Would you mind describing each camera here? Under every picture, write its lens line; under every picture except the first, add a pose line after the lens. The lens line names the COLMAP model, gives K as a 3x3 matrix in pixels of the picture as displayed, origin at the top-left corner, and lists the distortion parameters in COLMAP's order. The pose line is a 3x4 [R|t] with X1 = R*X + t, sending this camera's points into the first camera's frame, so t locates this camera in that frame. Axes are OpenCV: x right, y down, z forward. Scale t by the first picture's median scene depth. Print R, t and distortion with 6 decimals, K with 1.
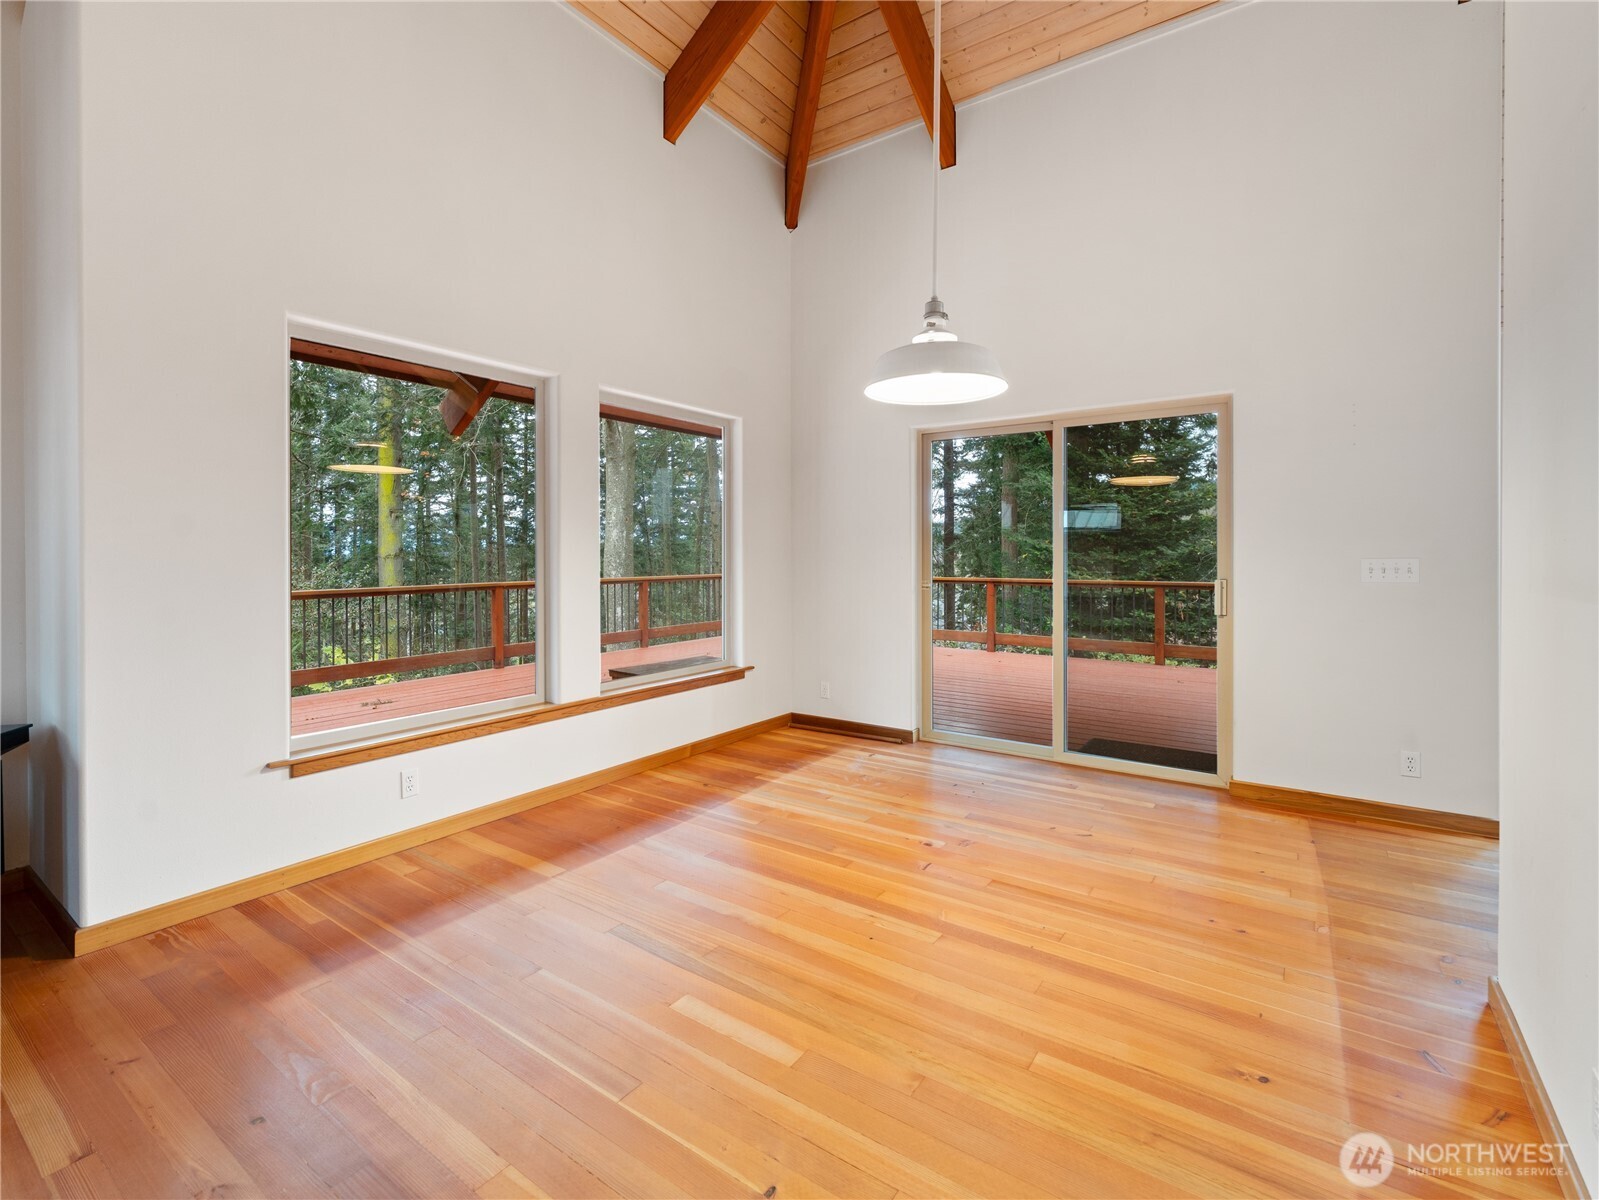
lens RADIAL K [[748.3, 0, 791.8], [0, 748.3, 578.5], [0, 0, 1]] dist [0.003372, -0.001365]
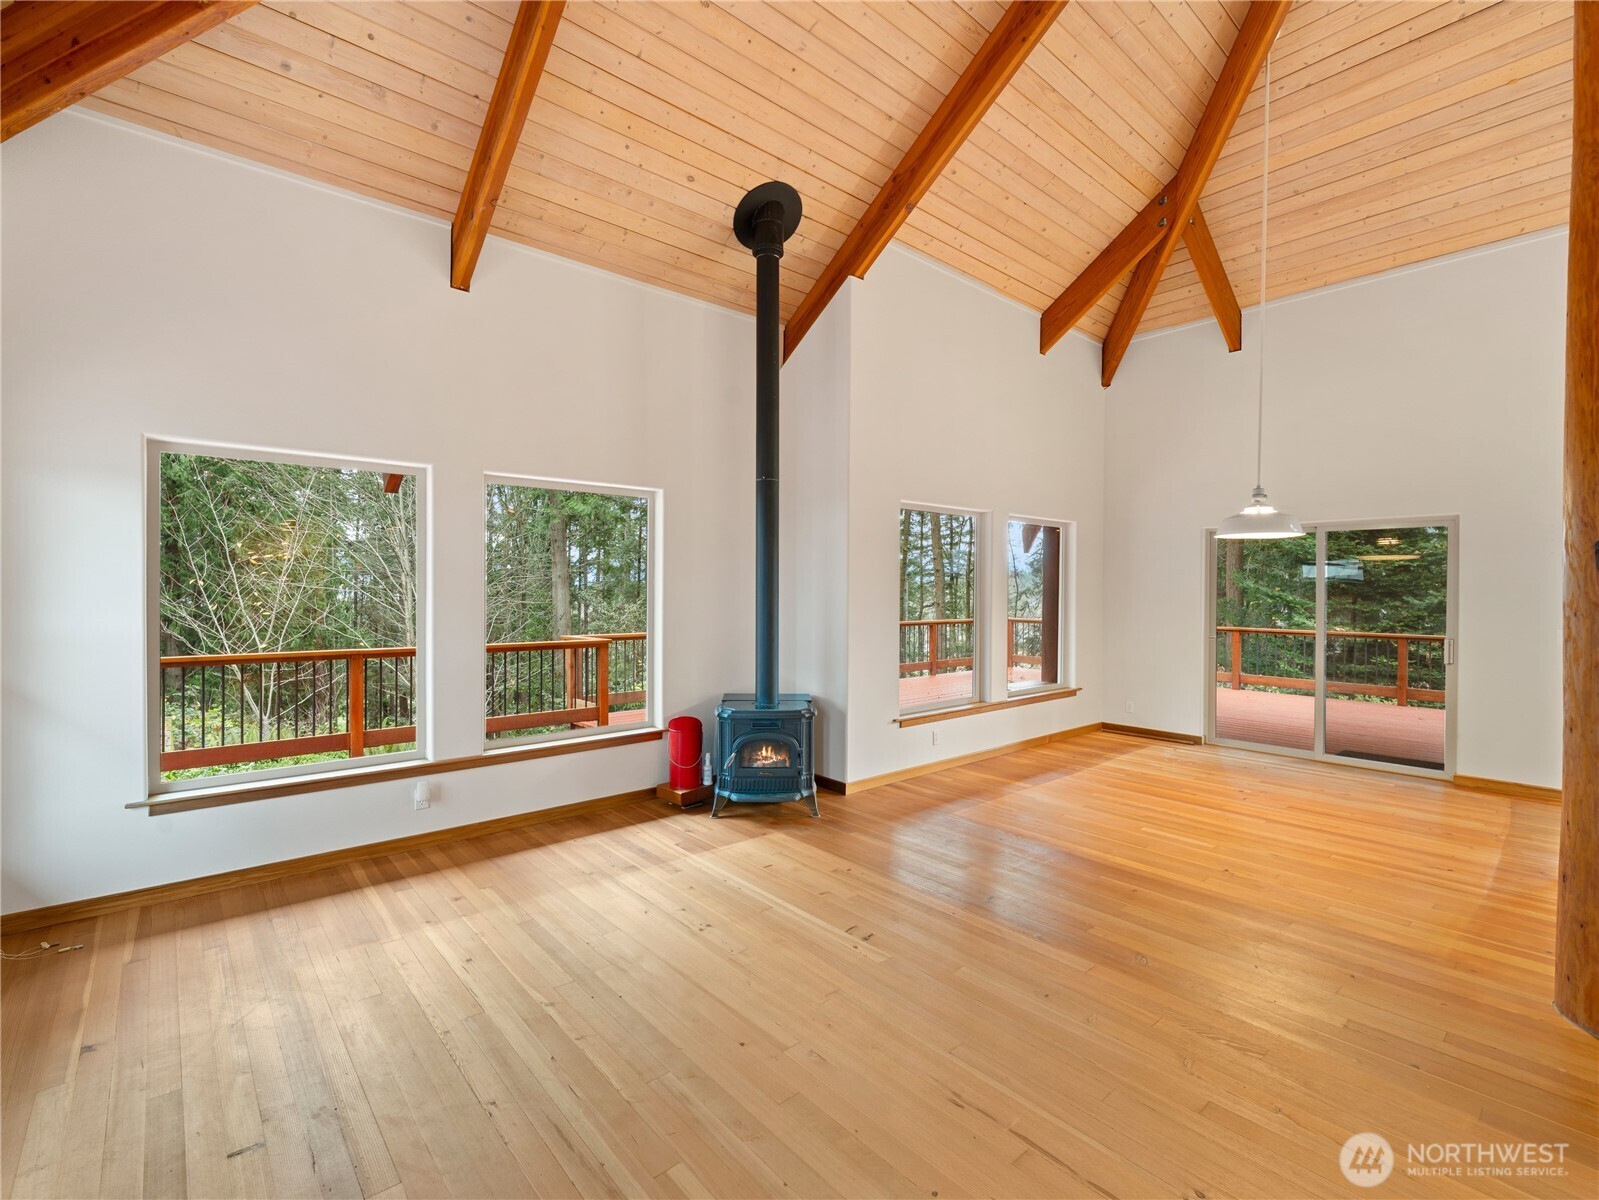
lens RADIAL K [[722.6, 0, 795.2], [0, 722.6, 607.5], [0, 0, 1]] dist [-0.001979, -0.000647]
pose [[0.969727, 0.015178, -0.243719, -0.327000], [-0.017172, 0.999834, -0.006058, -0.030764], [0.243587, 0.010060, 0.969827, -0.682933]]
